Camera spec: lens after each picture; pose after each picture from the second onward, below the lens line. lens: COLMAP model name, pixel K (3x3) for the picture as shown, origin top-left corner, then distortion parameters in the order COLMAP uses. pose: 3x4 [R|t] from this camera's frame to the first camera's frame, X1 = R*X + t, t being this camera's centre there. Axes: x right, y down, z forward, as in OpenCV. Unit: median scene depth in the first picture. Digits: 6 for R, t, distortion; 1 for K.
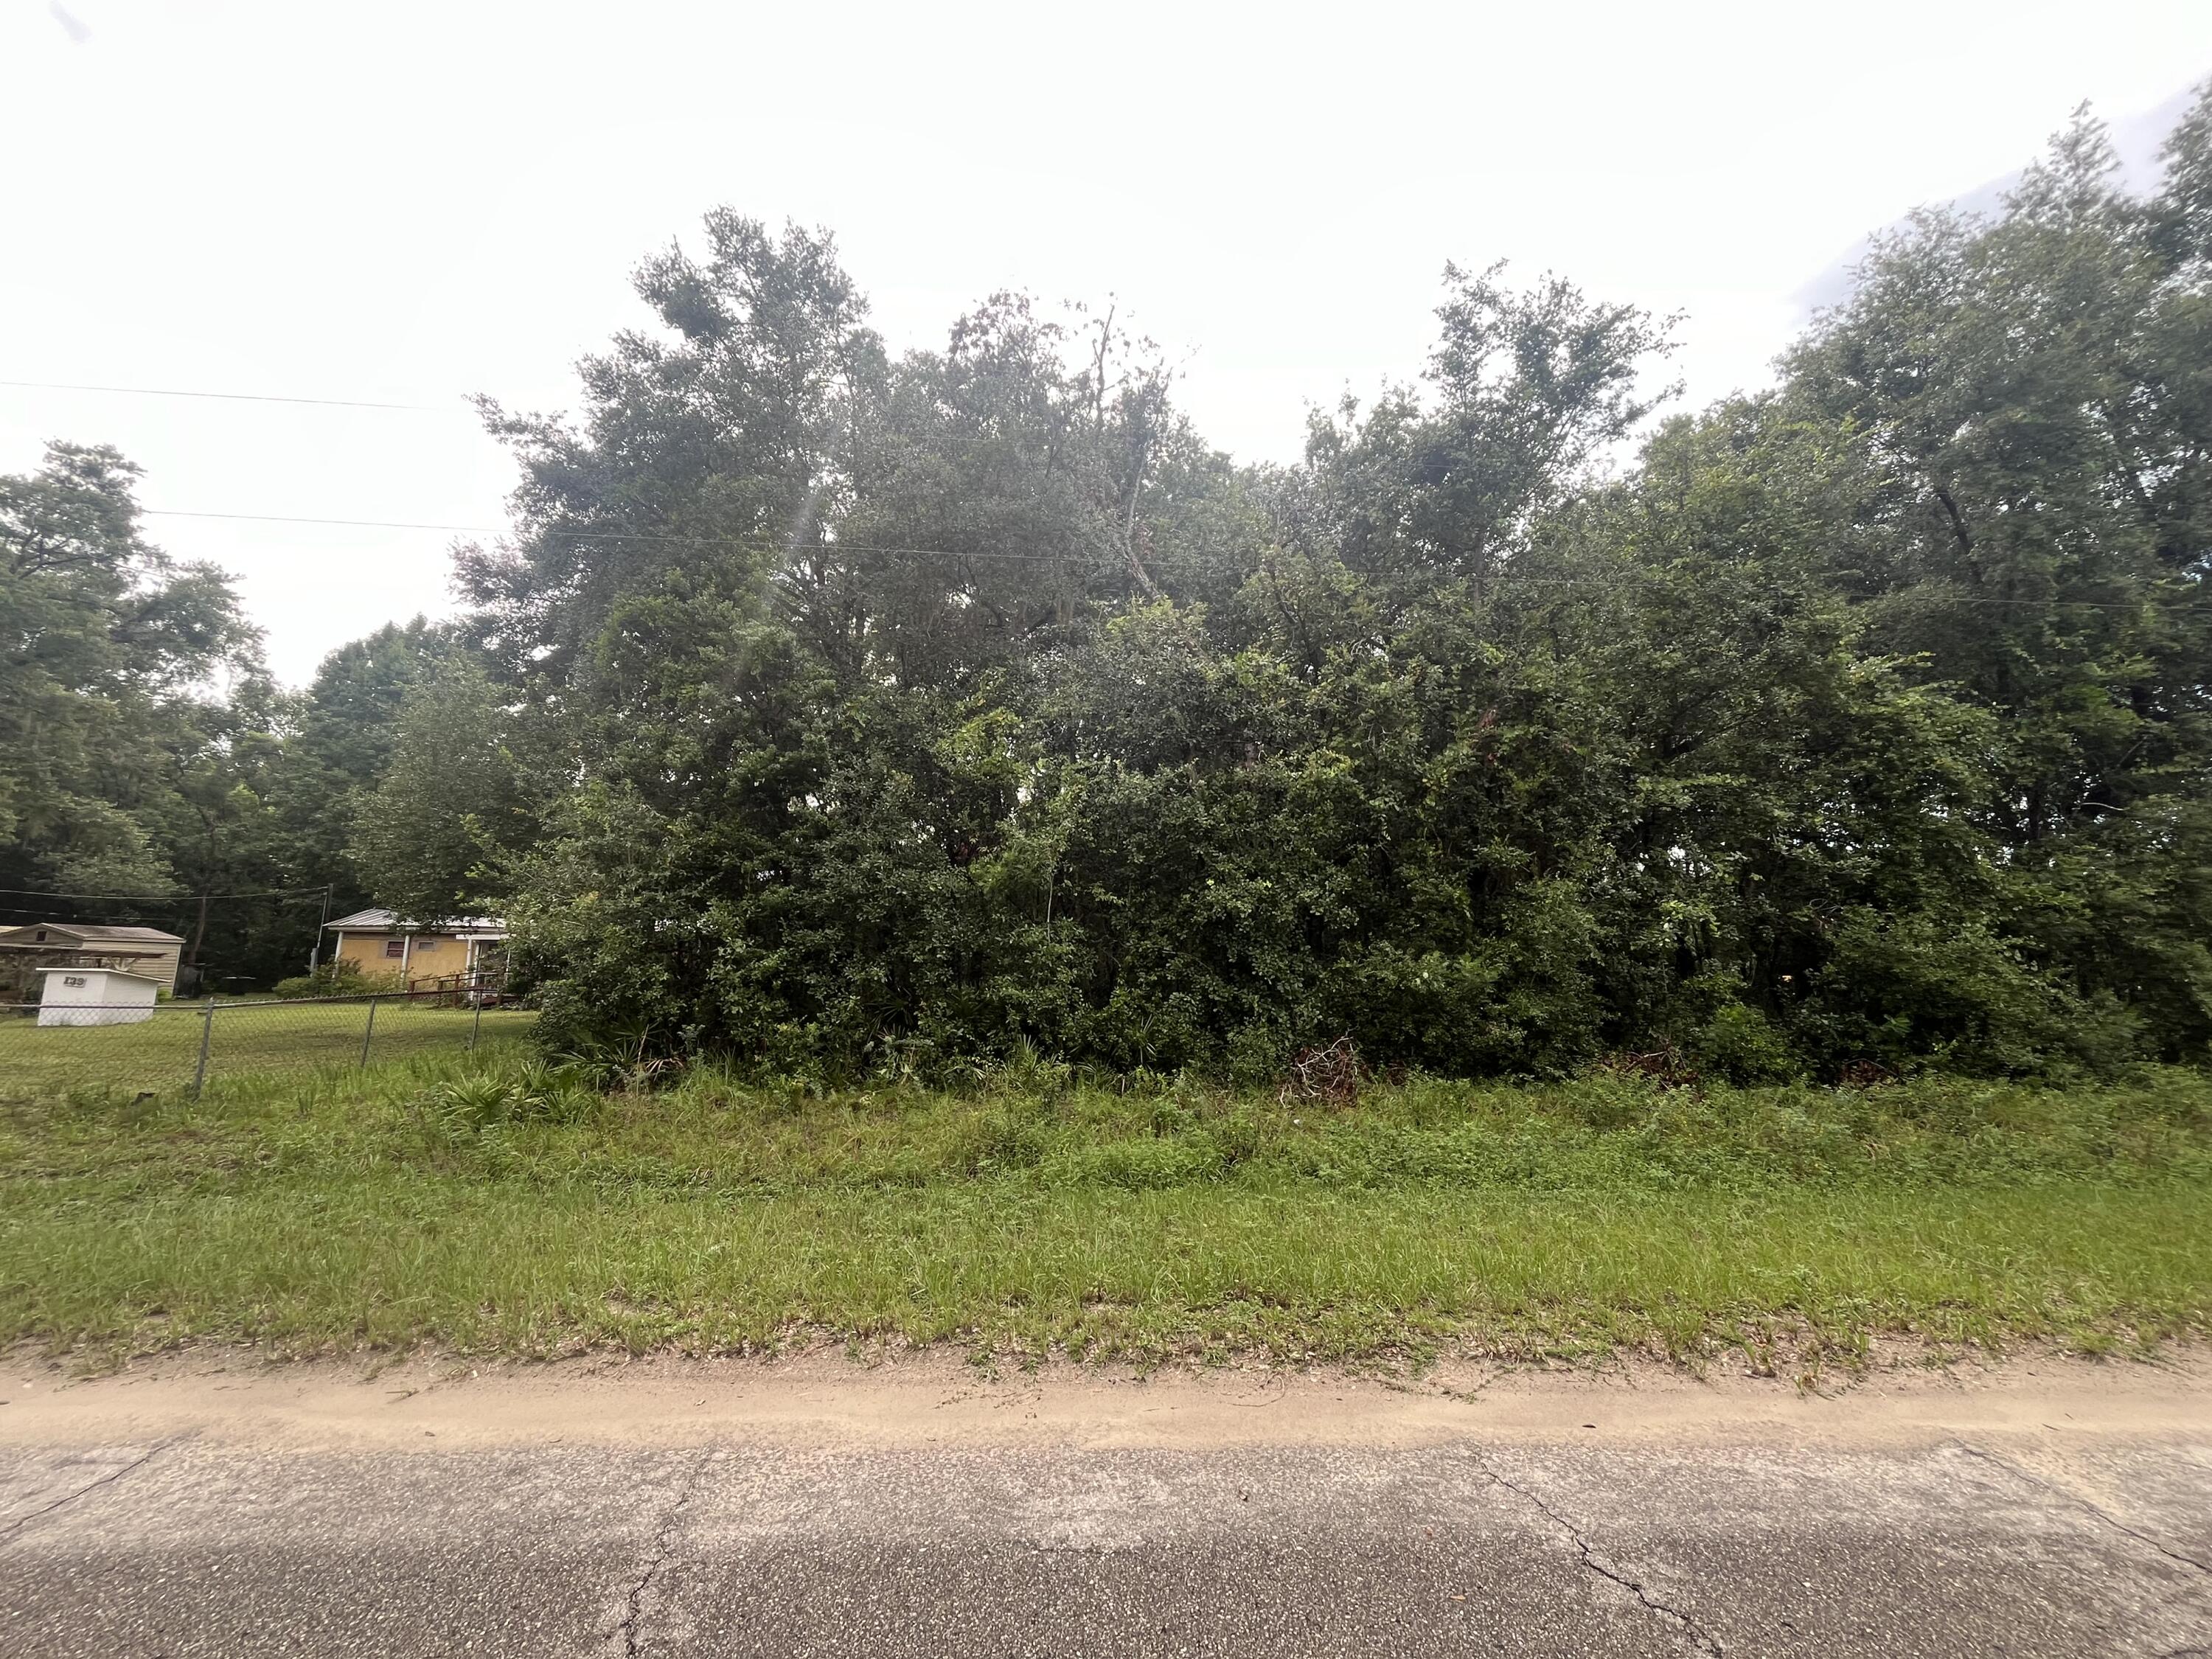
lens RADIAL K [[890.5, 0, 1102.7], [0, 890.5, 822.5], [0, 0, 1]] dist [-0.003306, 0.000250]
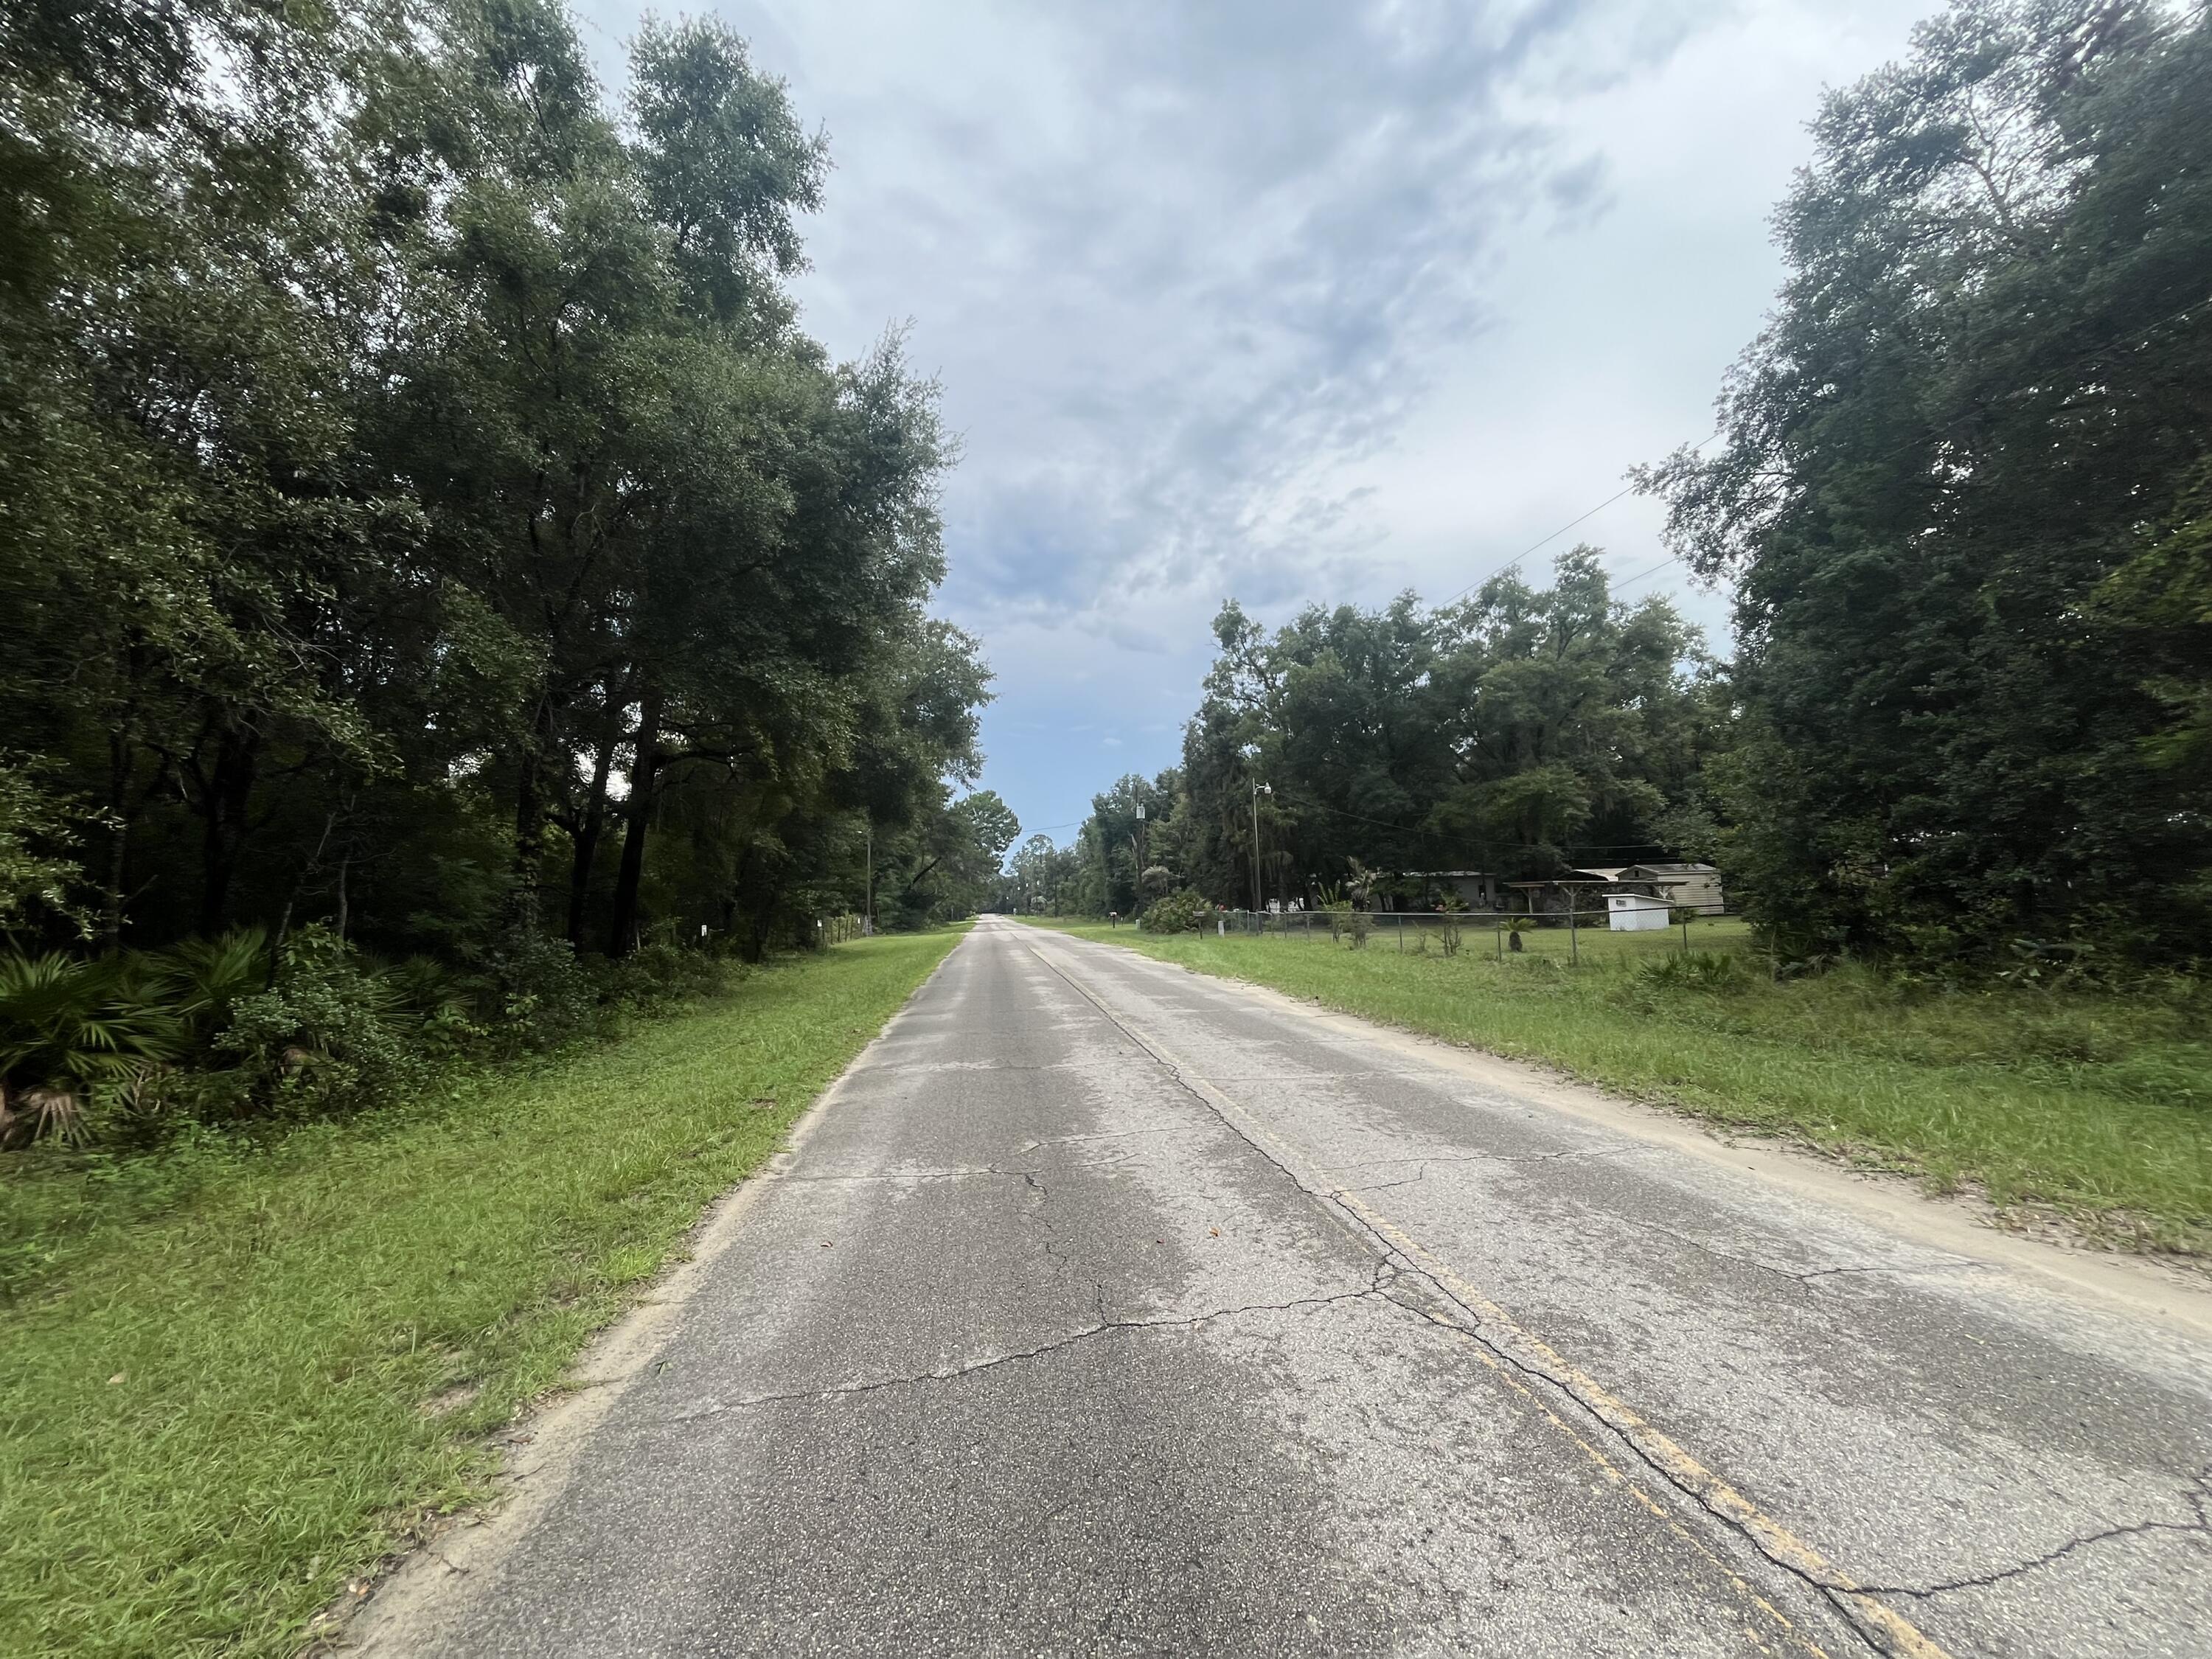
lens RADIAL K [[890.5, 0, 1097.1], [0, 890.5, 823.4], [0, 0, 1]] dist [-0.003306, 0.000250]
pose [[0.075606, -0.108179, -0.991252, 0.469959], [0.195862, 0.976343, -0.091613, 0.009884], [0.977713, -0.187222, 0.095005, -0.023665]]
